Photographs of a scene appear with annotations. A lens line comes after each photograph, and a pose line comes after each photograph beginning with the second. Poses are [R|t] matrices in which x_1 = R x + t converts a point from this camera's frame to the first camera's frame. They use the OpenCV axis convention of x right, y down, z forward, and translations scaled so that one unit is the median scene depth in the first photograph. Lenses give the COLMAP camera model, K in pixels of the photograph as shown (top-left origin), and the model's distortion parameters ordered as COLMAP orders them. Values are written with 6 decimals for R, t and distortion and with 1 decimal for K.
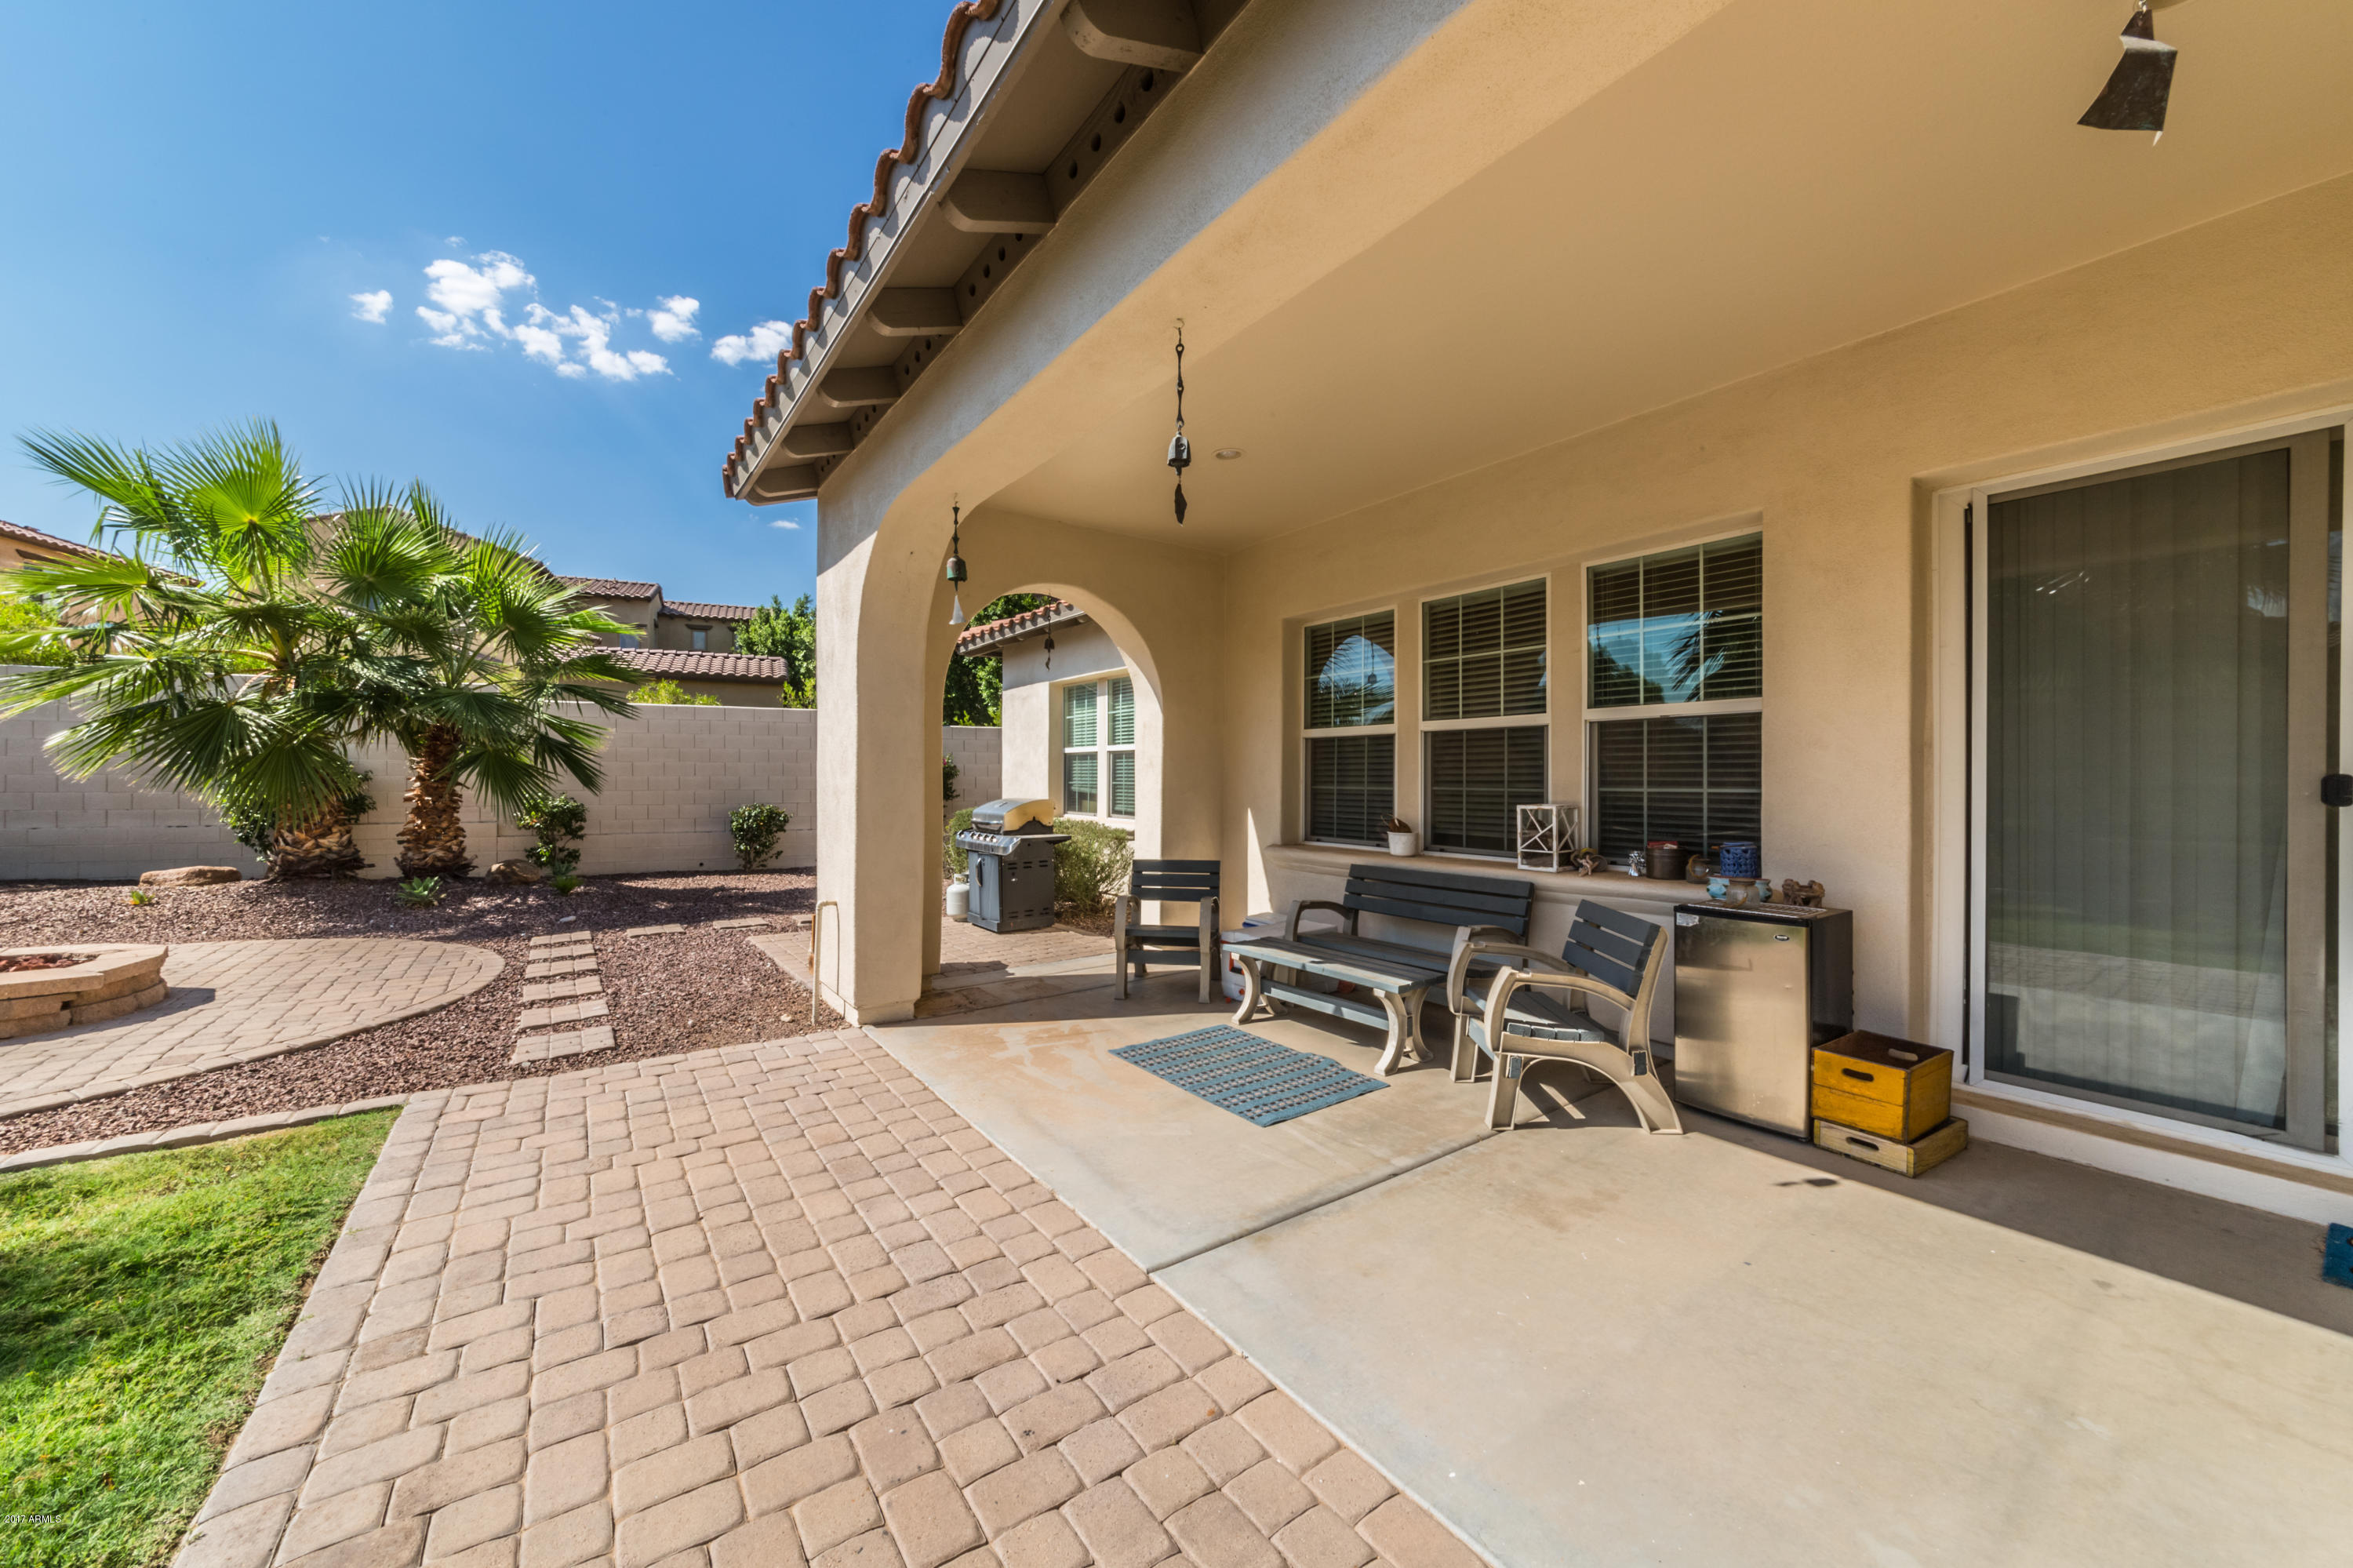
lens RADIAL K [[836.0, 0, 1176.6], [0, 836.0, 784.1], [0, 0, 1]] dist [0.006484, -0.000505]
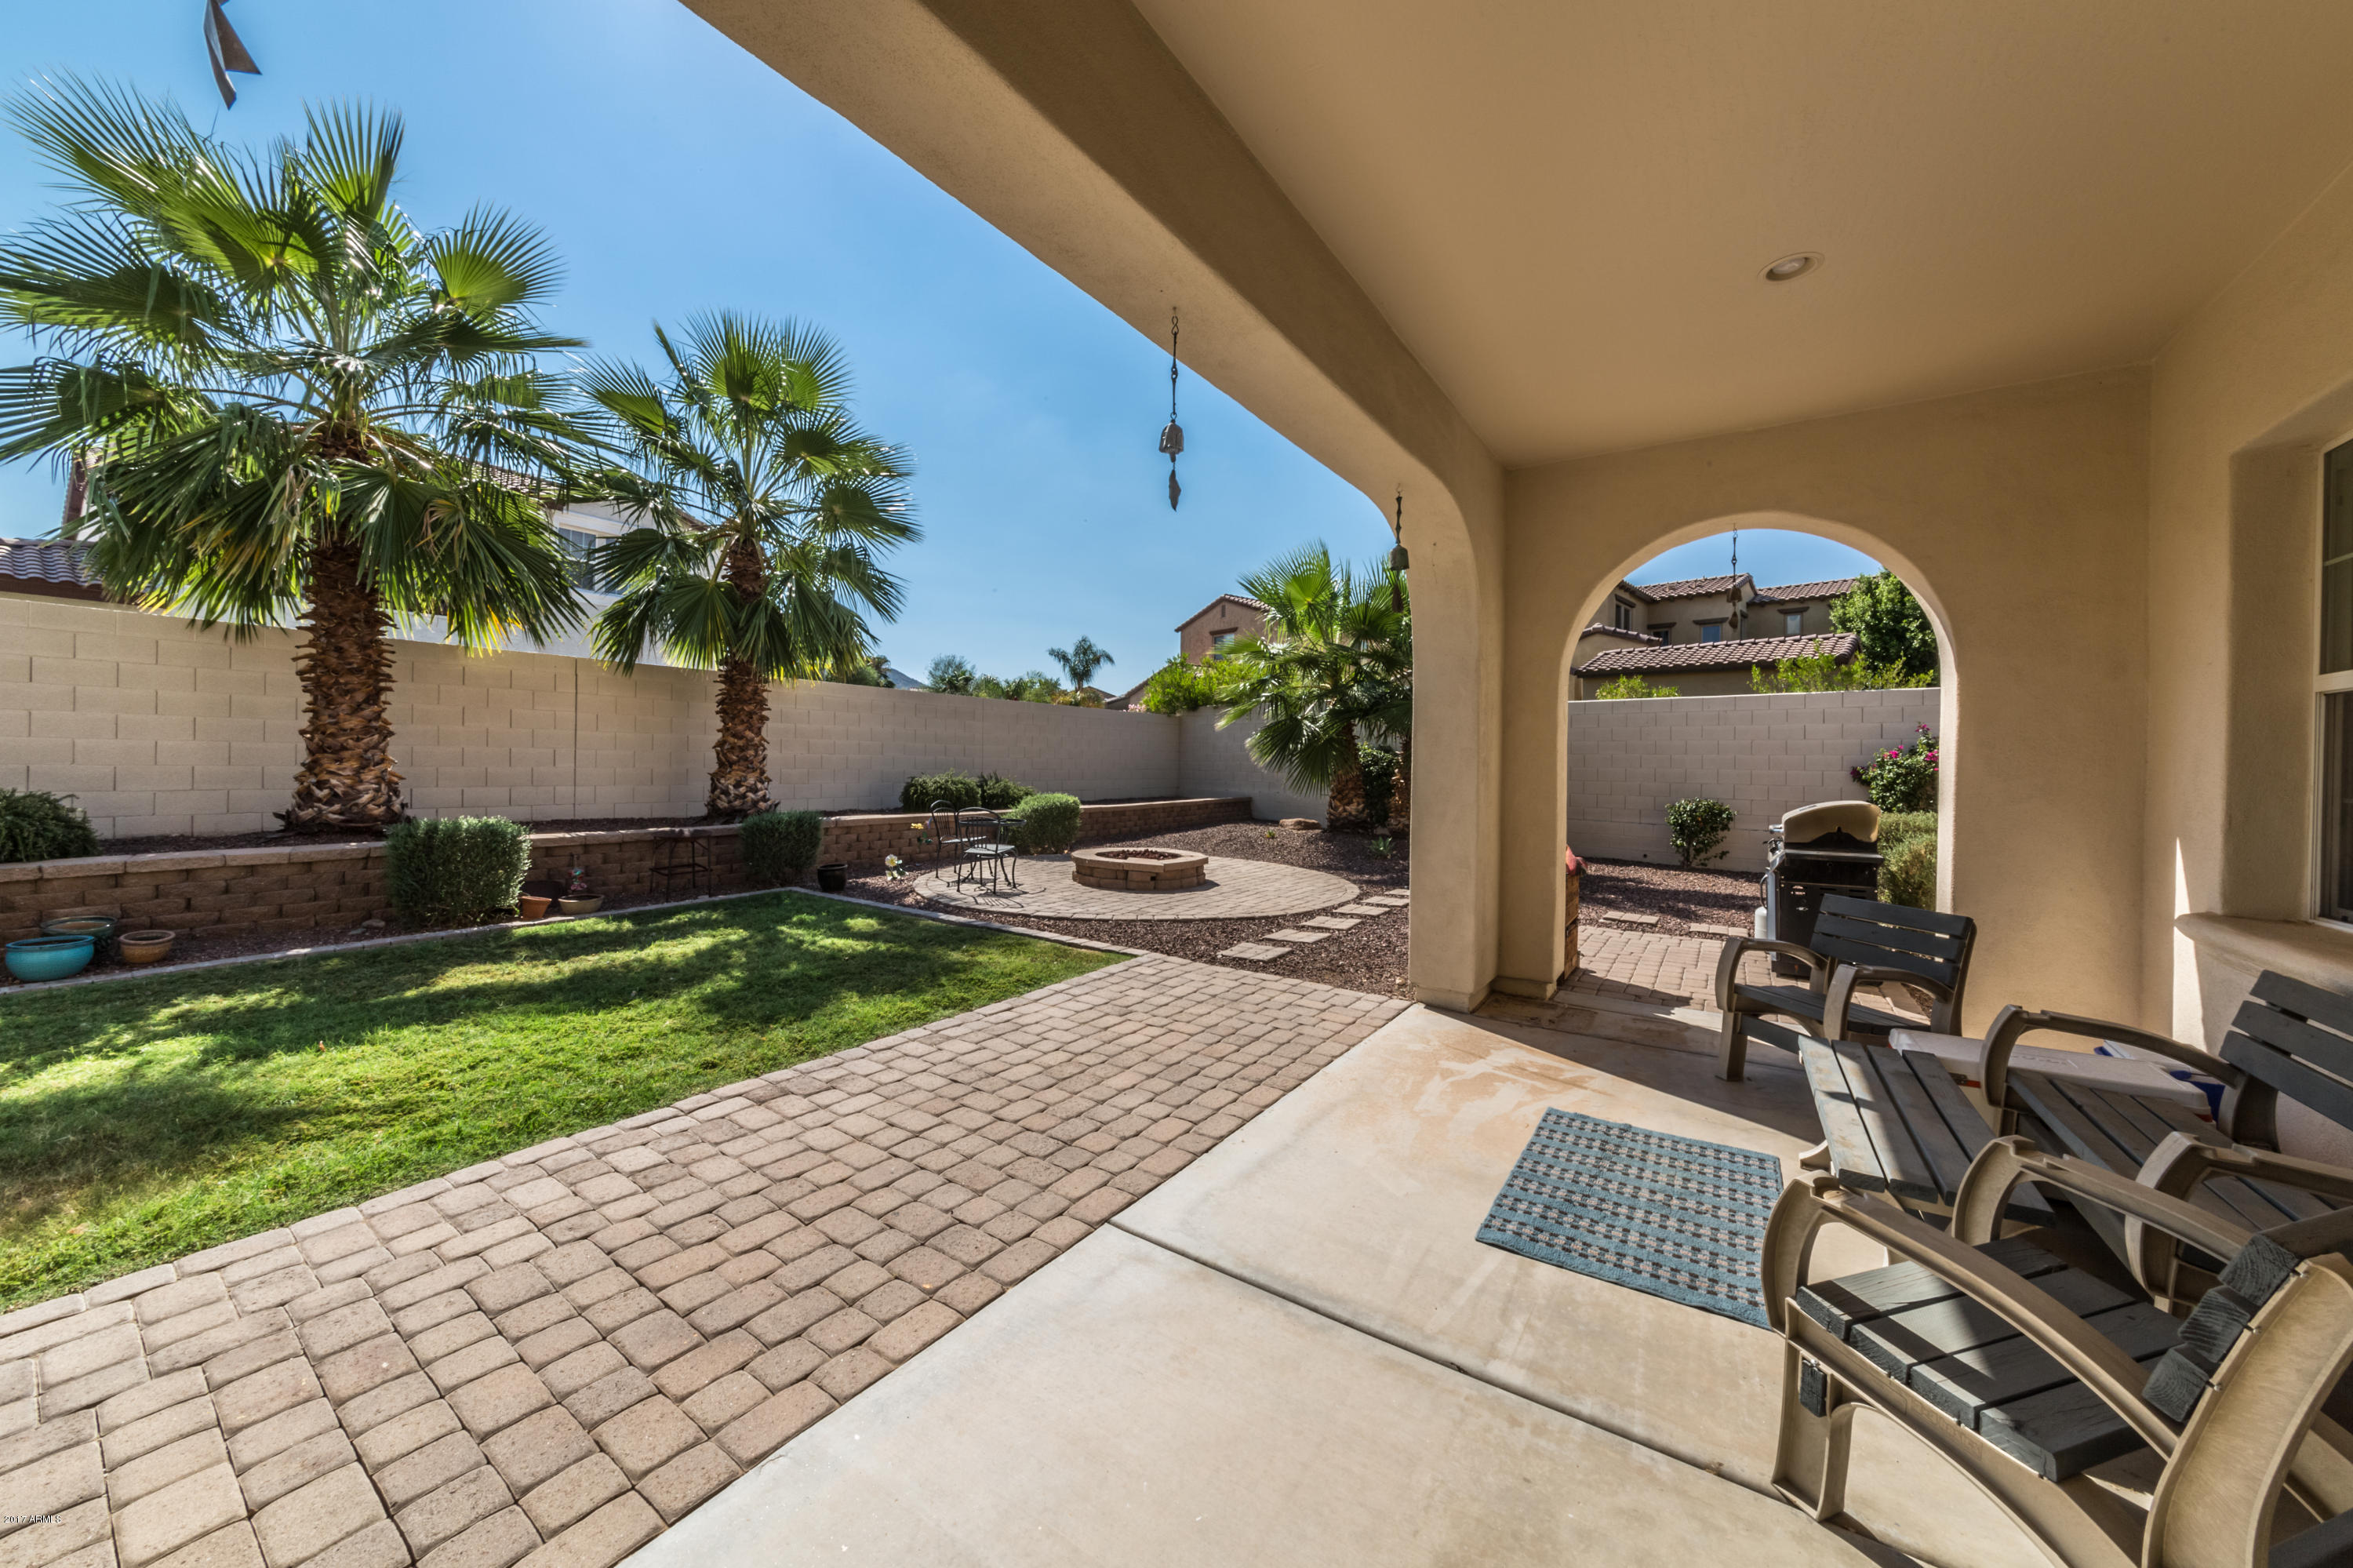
lens RADIAL K [[836.0, 0, 1184.4], [0, 836.0, 767.2], [0, 0, 1]] dist [0.006484, -0.000505]
pose [[0.368995, 0.011680, -0.929358, 0.542035], [-0.023859, 0.999711, 0.003091, -0.002158], [0.929125, 0.021033, 0.369167, 0.374760]]
